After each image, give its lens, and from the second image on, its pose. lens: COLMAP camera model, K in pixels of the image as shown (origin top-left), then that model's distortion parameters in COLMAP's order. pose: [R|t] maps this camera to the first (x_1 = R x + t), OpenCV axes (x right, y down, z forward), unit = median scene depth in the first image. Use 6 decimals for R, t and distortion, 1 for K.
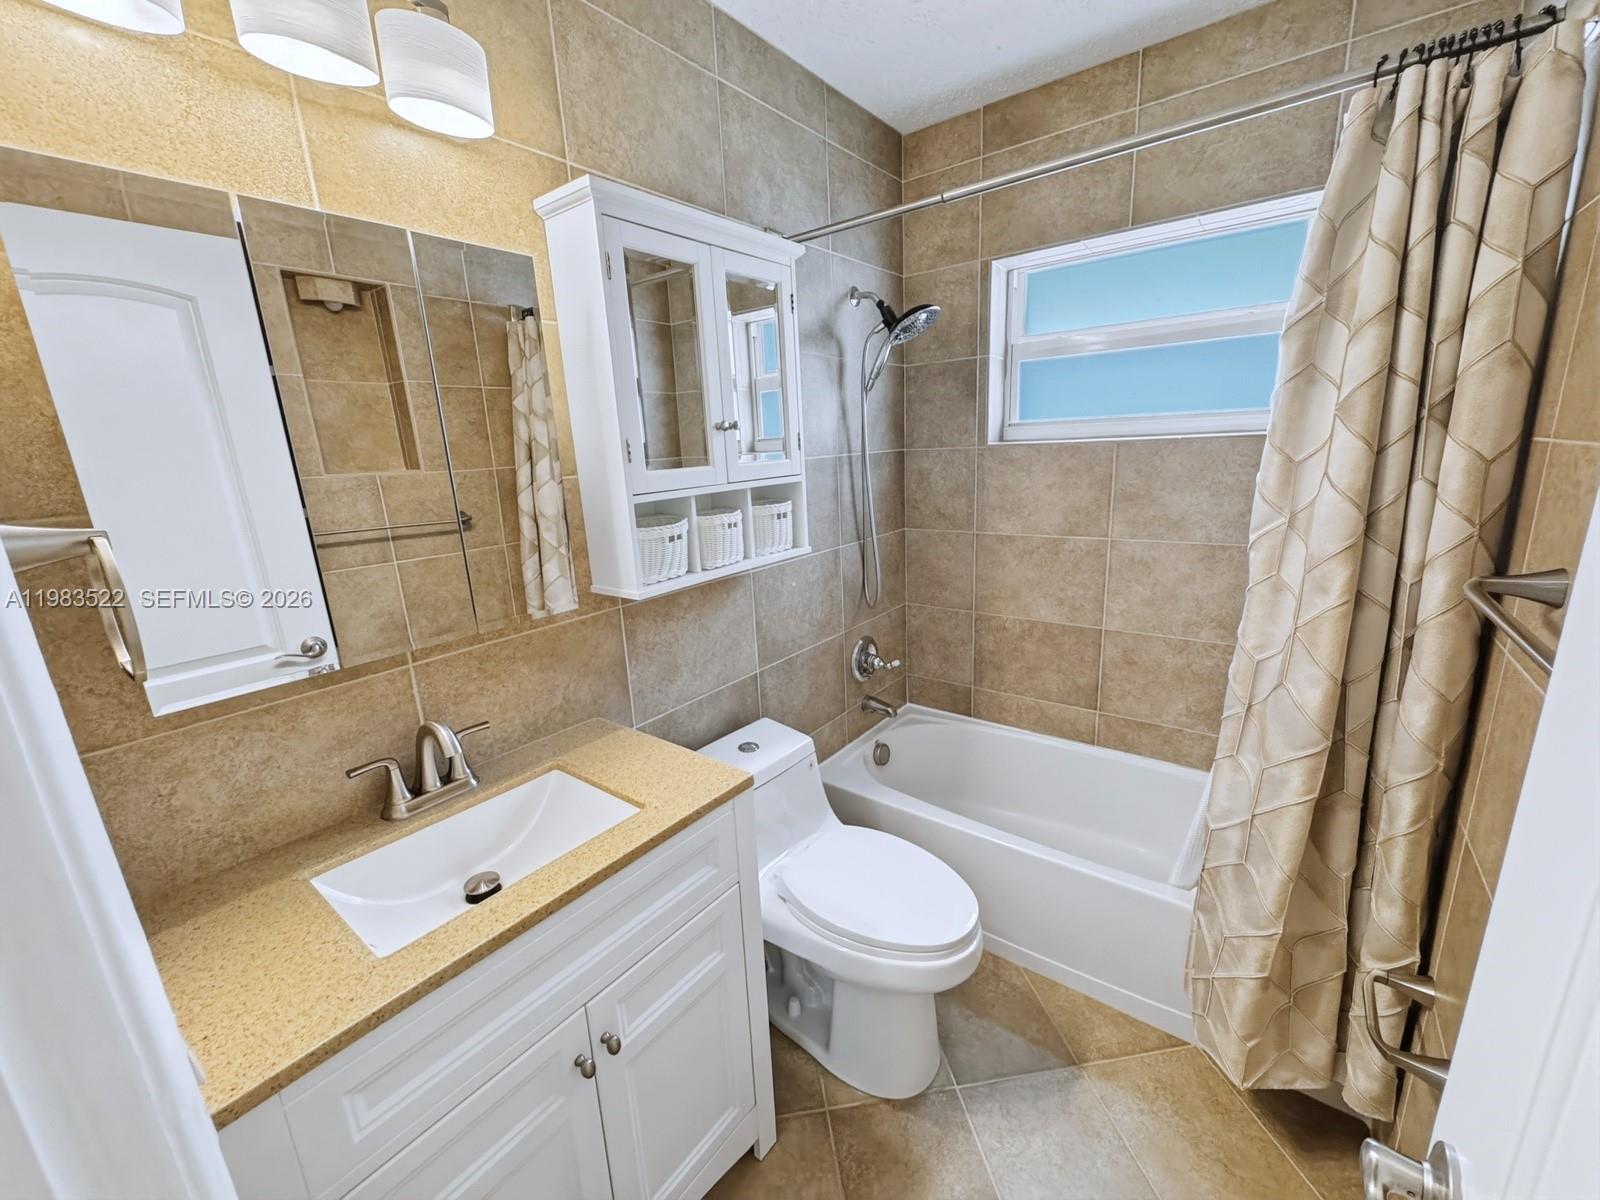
lens RADIAL K [[641.2, 0, 799.0], [0, 641.2, 598.8], [0, 0, 1]] dist [-0.002608, 0.000121]
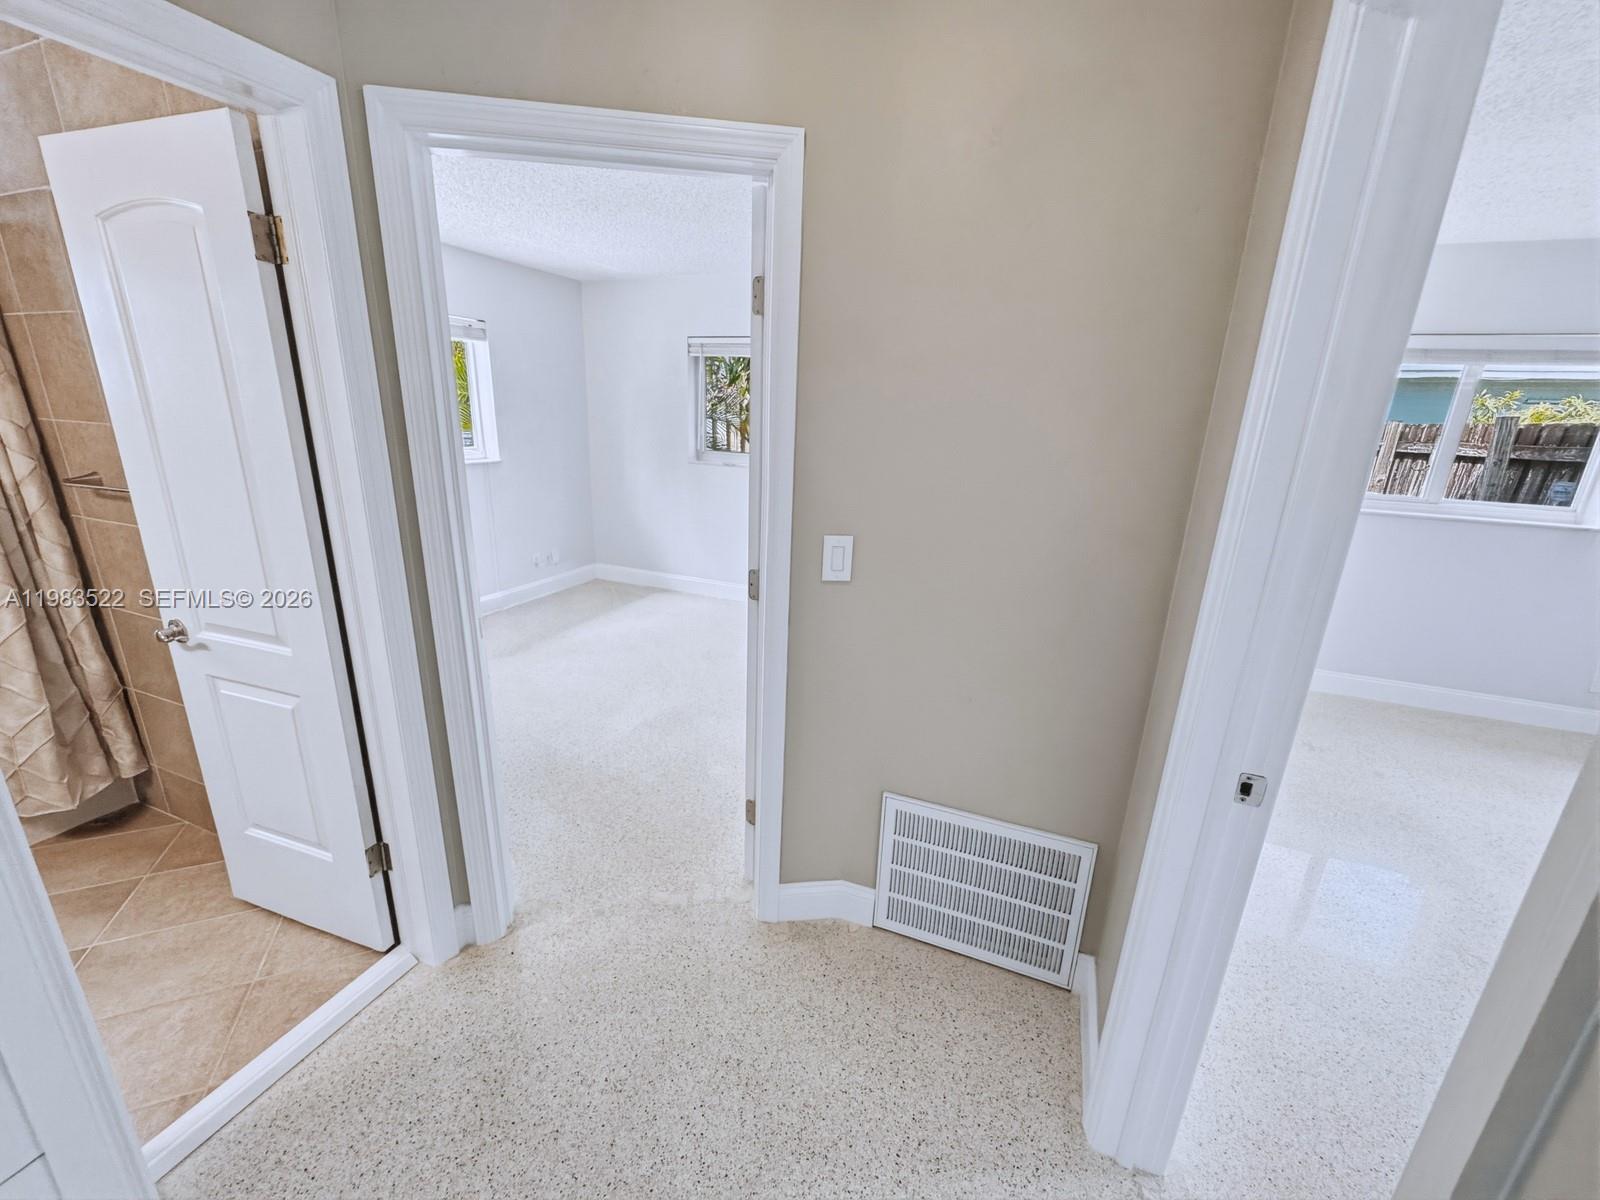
lens RADIAL K [[641.2, 0, 788.1], [0, 641.2, 604.6], [0, 0, 1]] dist [-0.002608, 0.000121]
pose [[-0.265917, -0.238093, 0.934130, -1.330657], [0.210780, 0.931211, 0.297351, 0.177353], [-0.940670, 0.275967, -0.197440, -0.613156]]
